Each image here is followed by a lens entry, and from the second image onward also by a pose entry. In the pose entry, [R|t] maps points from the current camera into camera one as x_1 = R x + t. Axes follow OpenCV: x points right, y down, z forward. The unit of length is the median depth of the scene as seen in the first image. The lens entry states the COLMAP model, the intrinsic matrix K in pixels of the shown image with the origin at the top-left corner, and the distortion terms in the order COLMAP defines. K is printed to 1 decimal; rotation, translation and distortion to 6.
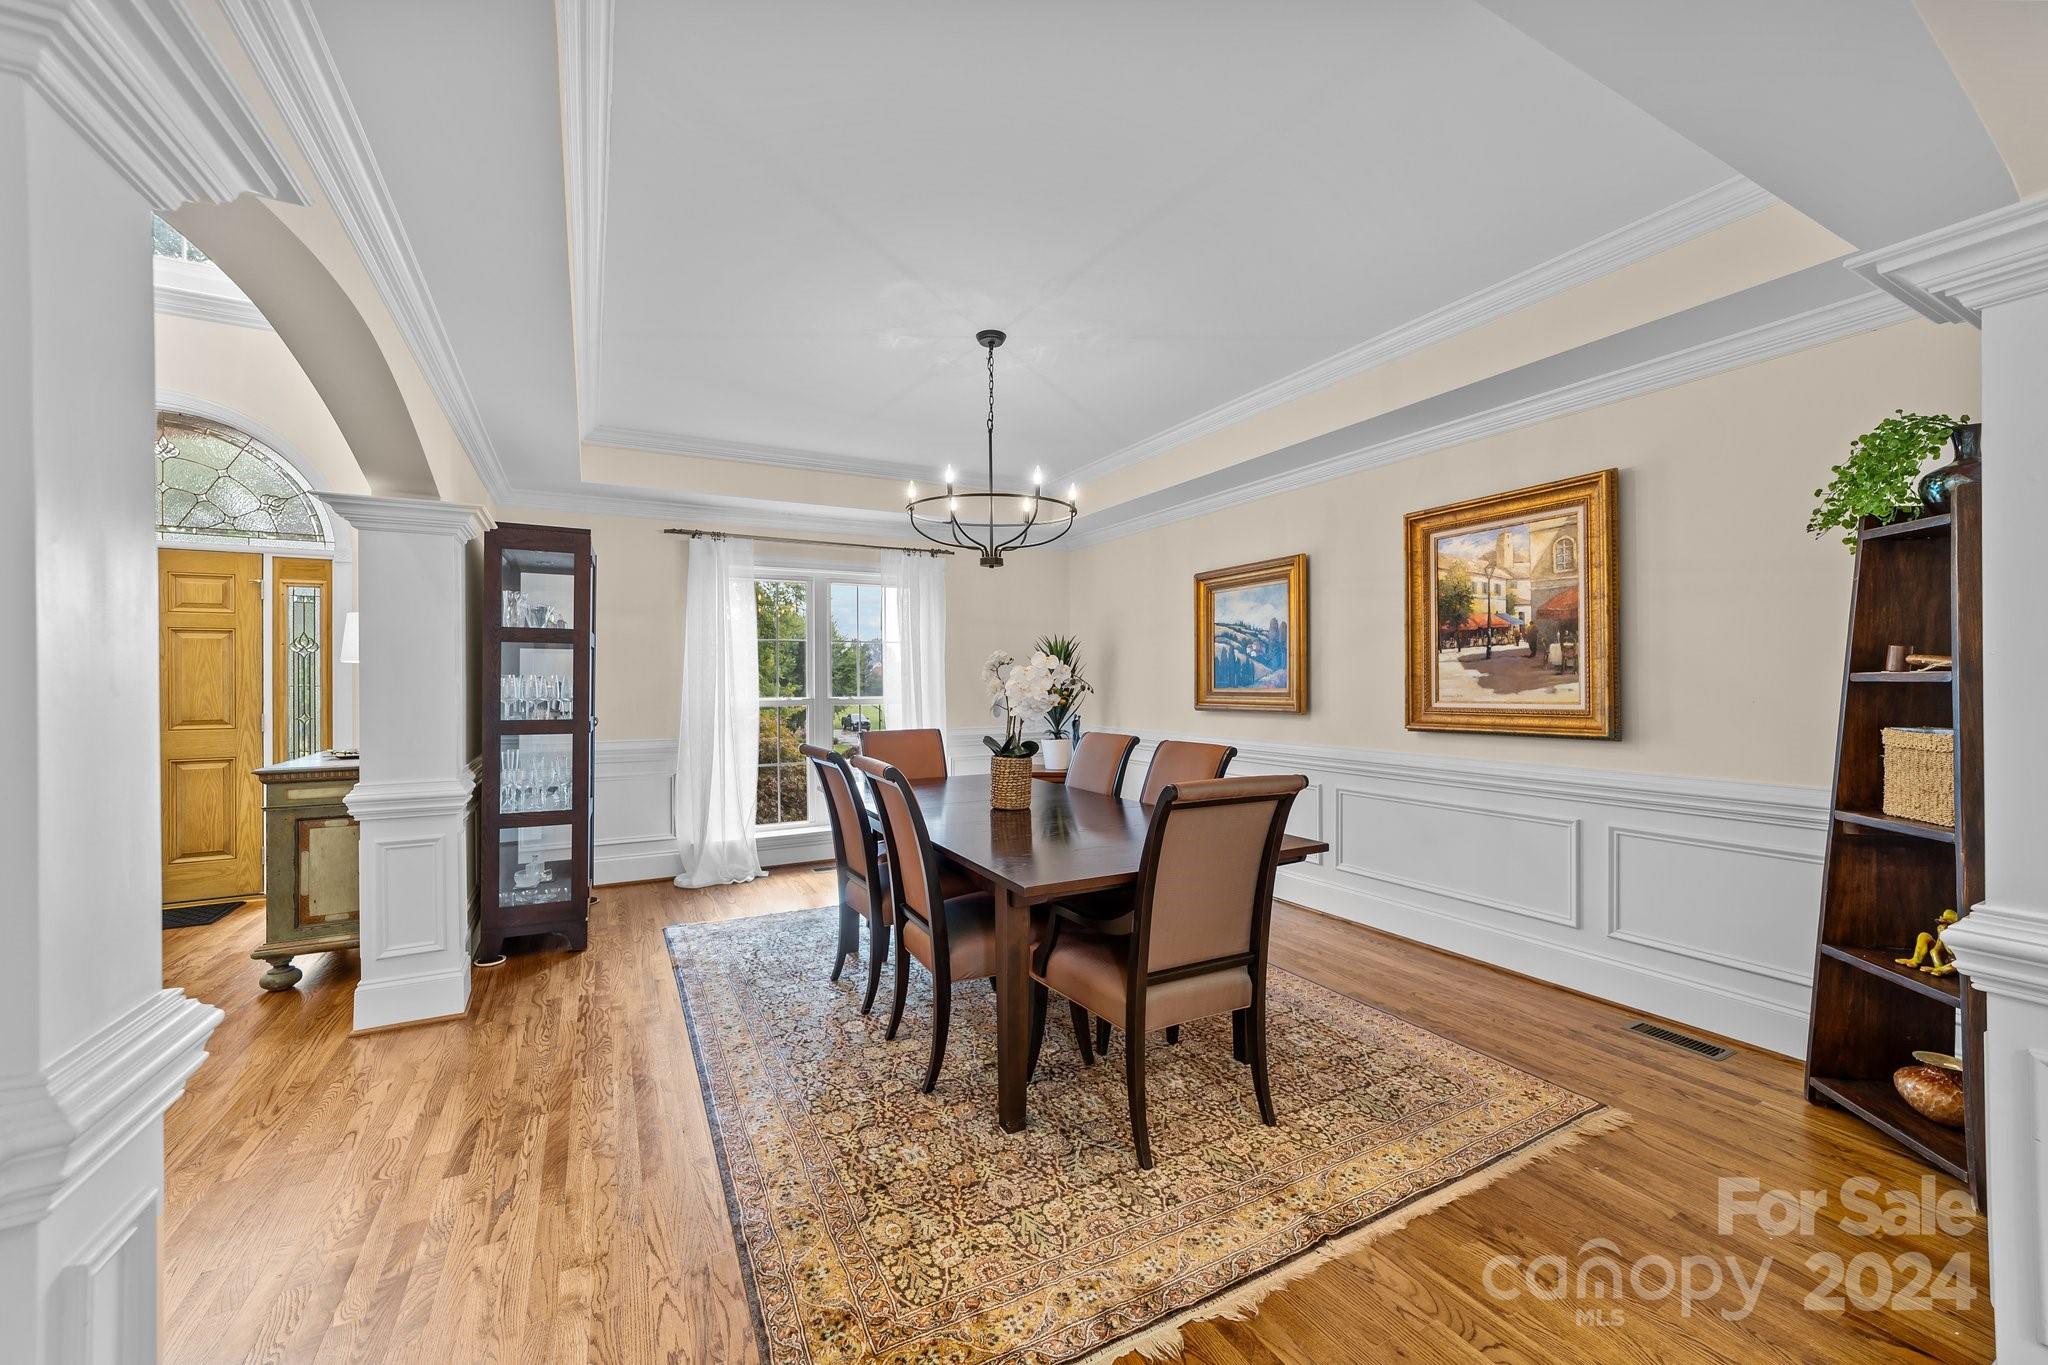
lens RADIAL K [[788.5, 0, 1020.3], [0, 788.5, 684.2], [0, 0, 1]] dist [-0.016424, 0.006945]
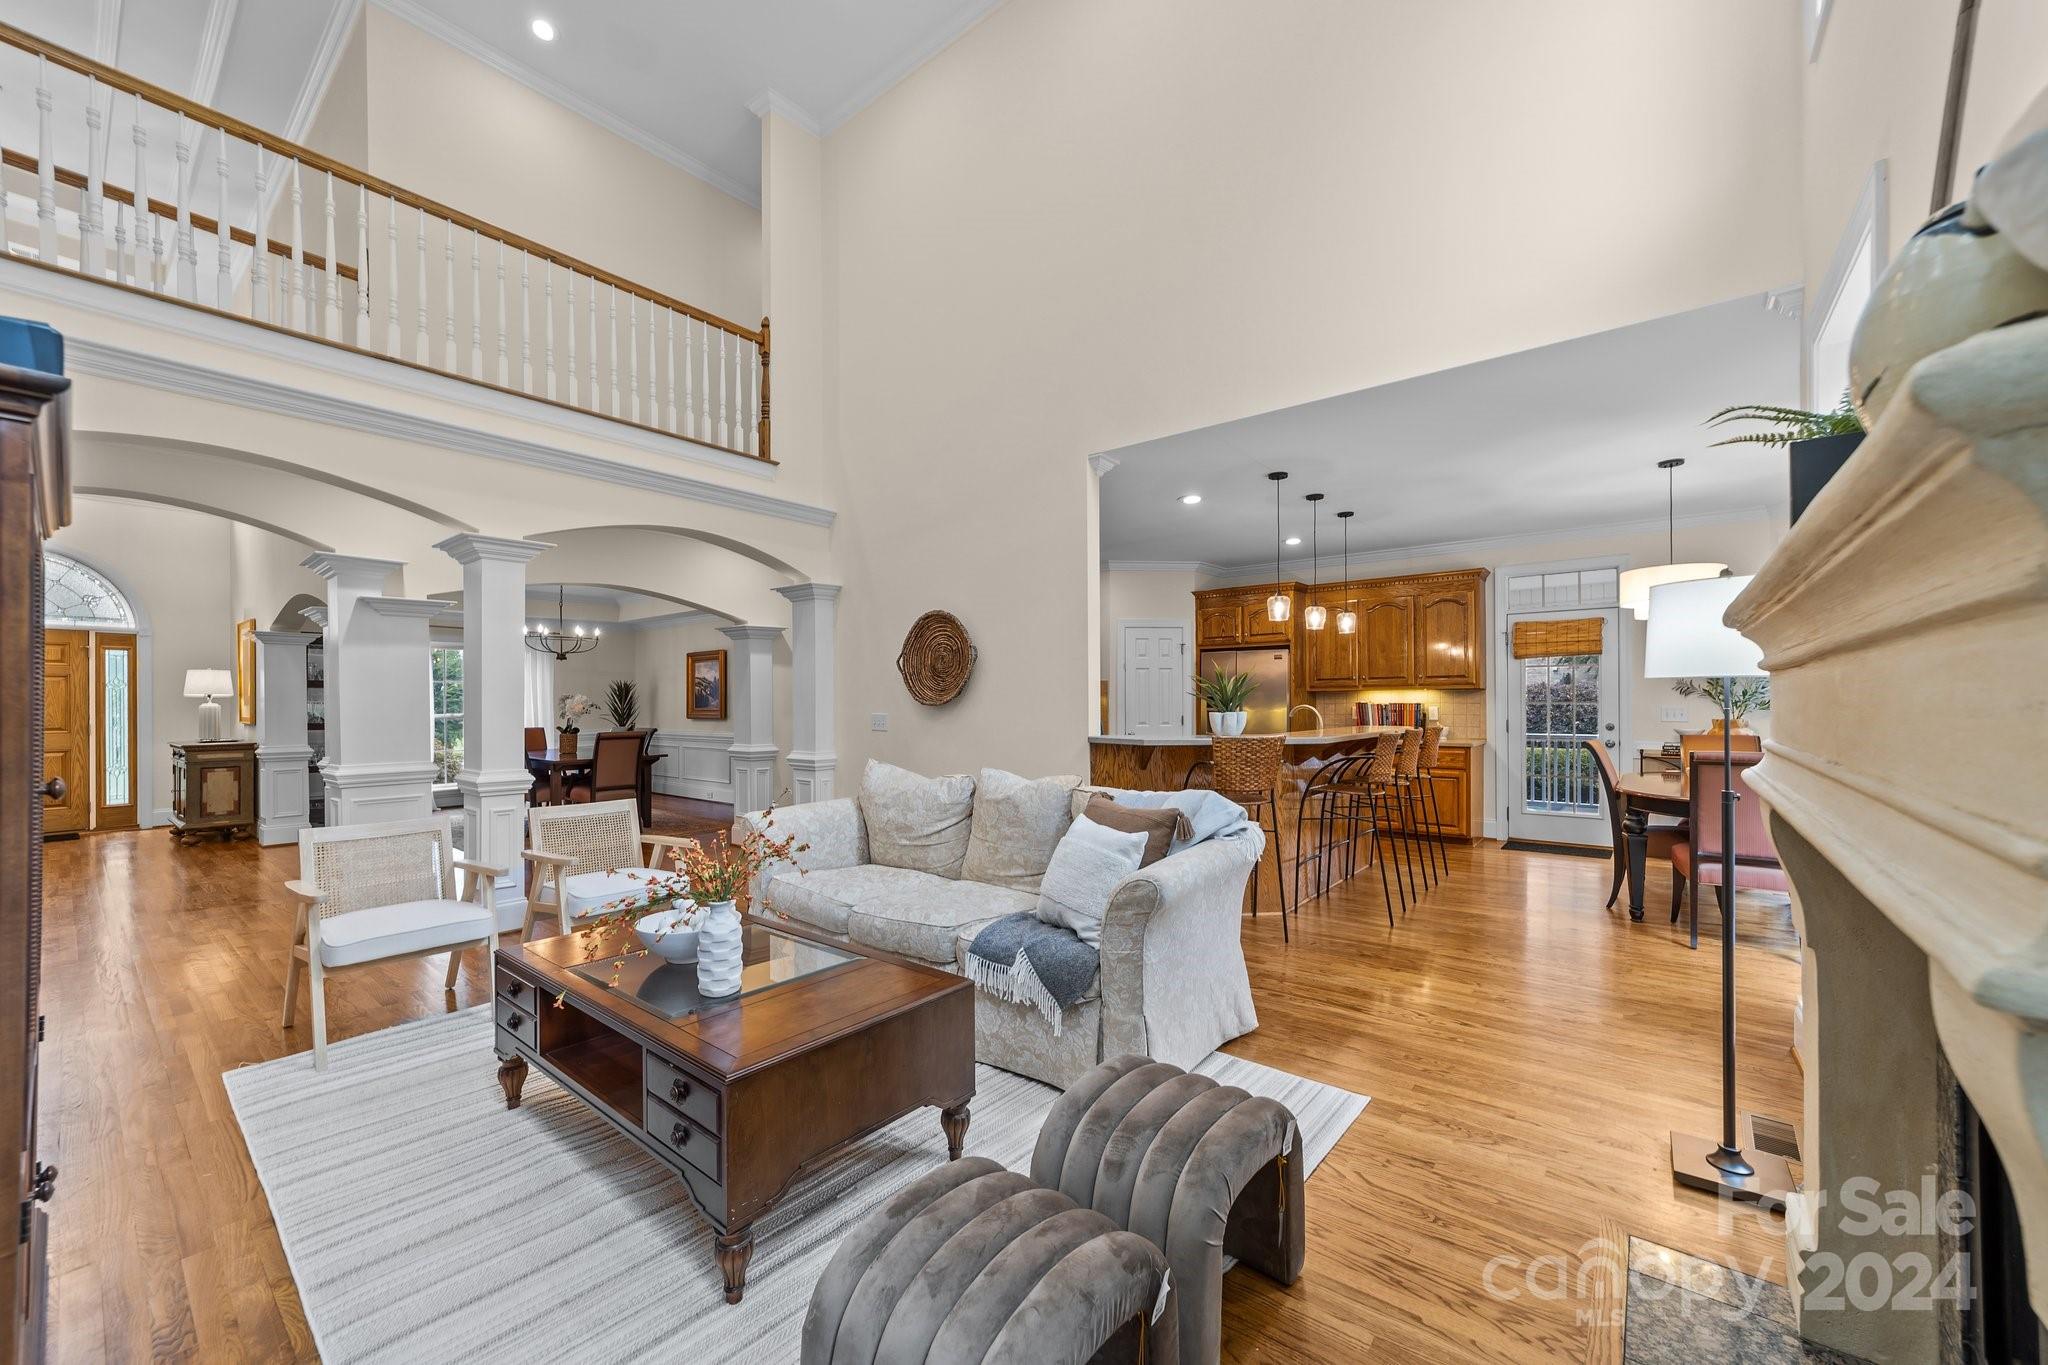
lens RADIAL K [[802.4, 0, 1030.7], [0, 802.4, 701.7], [0, 0, 1]] dist [0.000862, 0.000762]
pose [[0.921733, 0.000519, 0.387824, 0.280330], [0.000760, 0.999995, -0.003144, -0.004941], [-0.387823, 0.003193, 0.921728, -1.577906]]
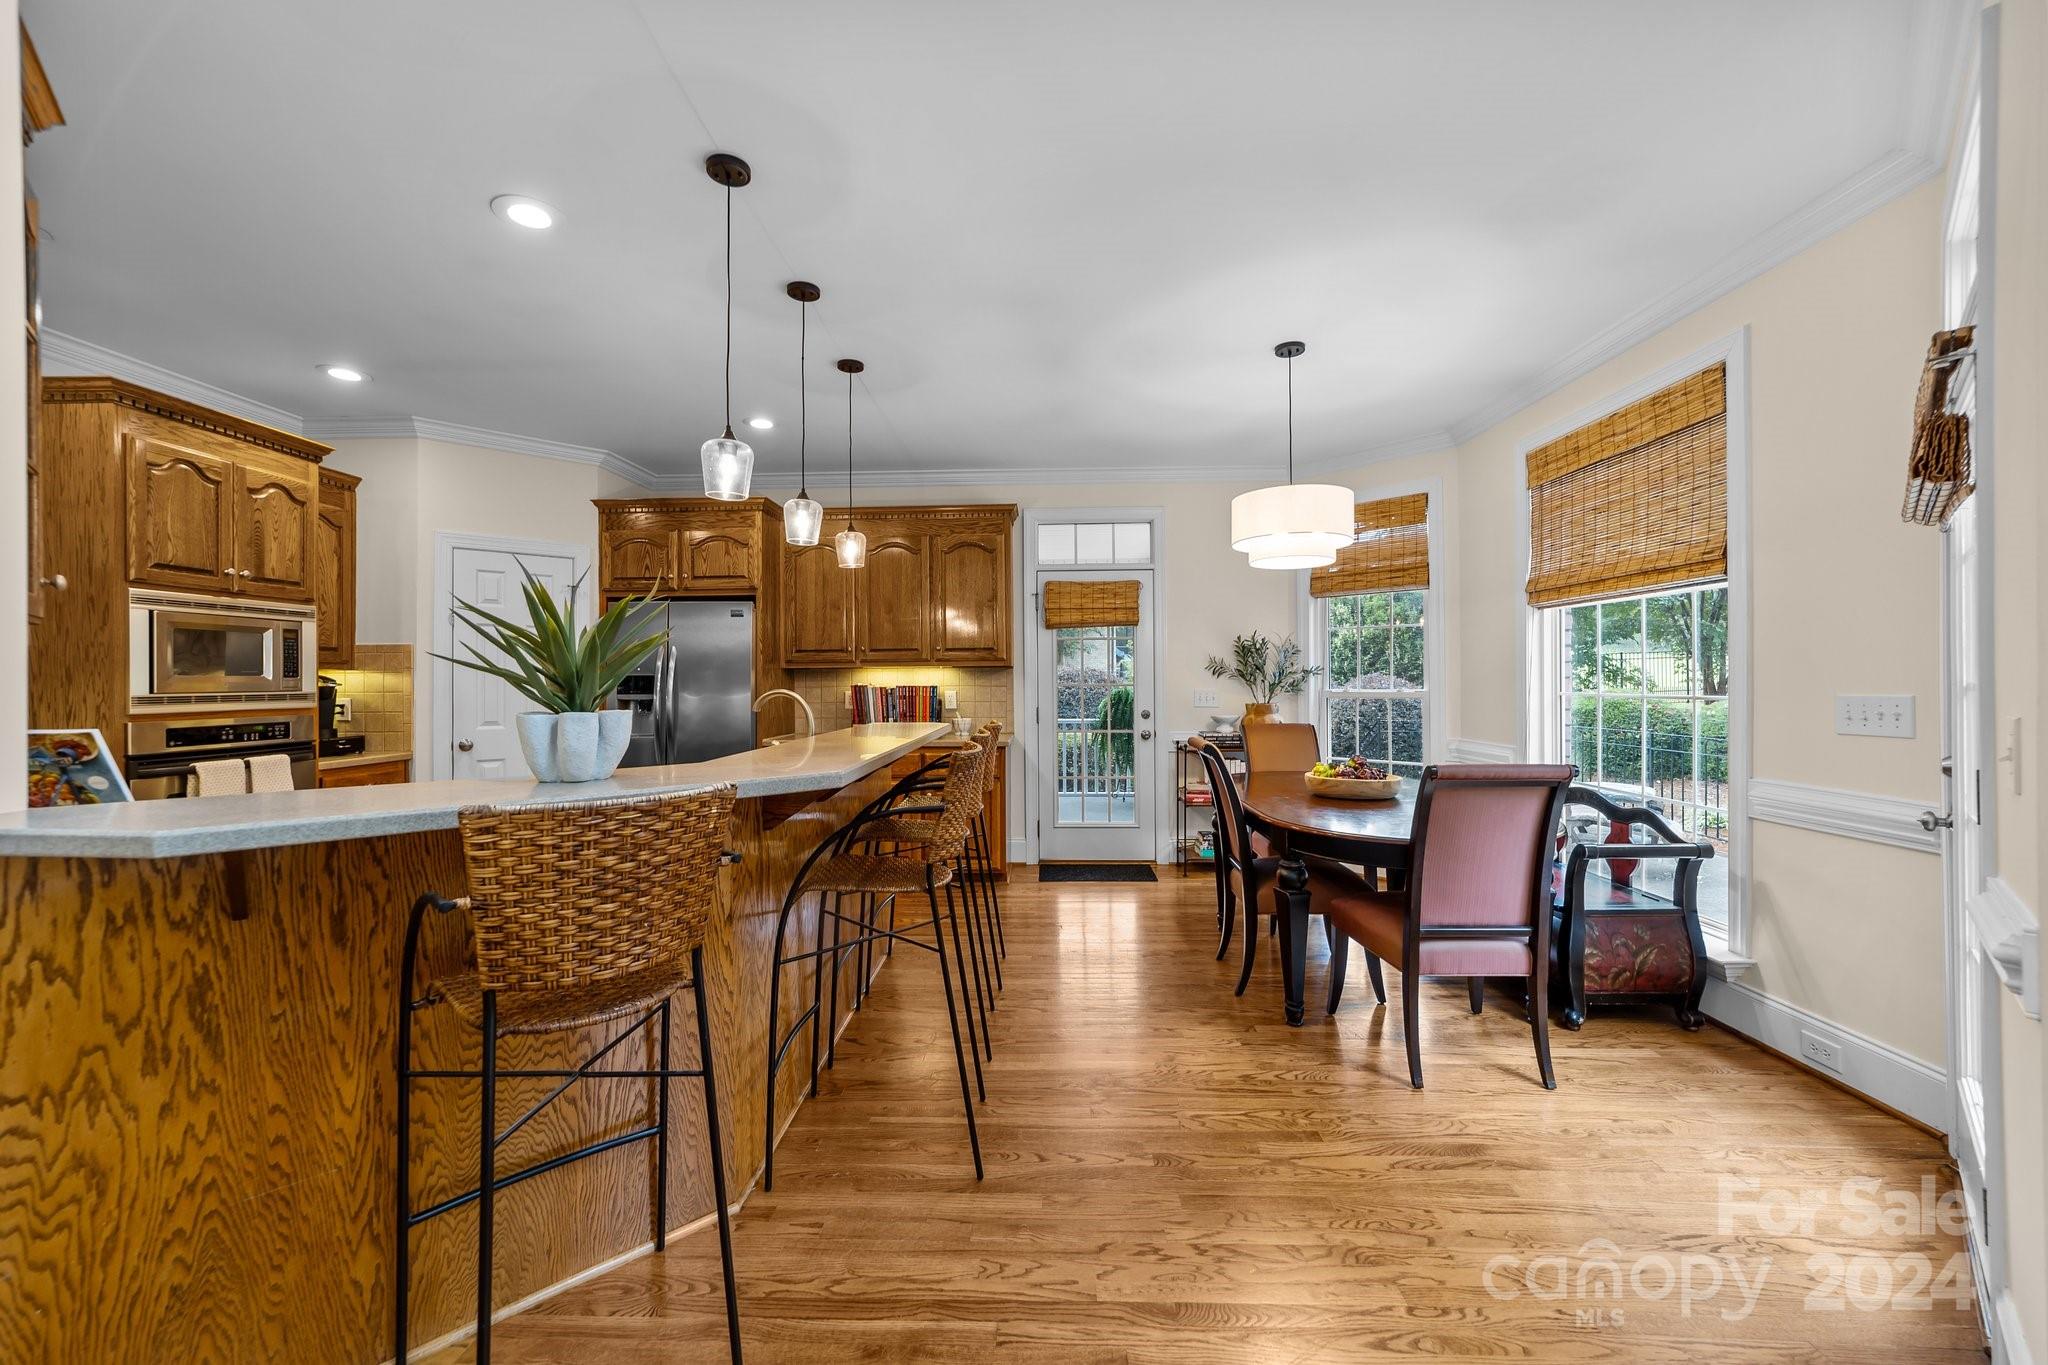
lens RADIAL K [[788.5, 0, 1020.3], [0, 788.5, 684.2], [0, 0, 1]] dist [-0.016424, 0.006945]
pose [[0.513161, 0.000169, 0.858292, 0.780234], [0.005004, 0.999982, -0.003188, -0.004624], [-0.858278, 0.005931, 0.513151, -1.003018]]
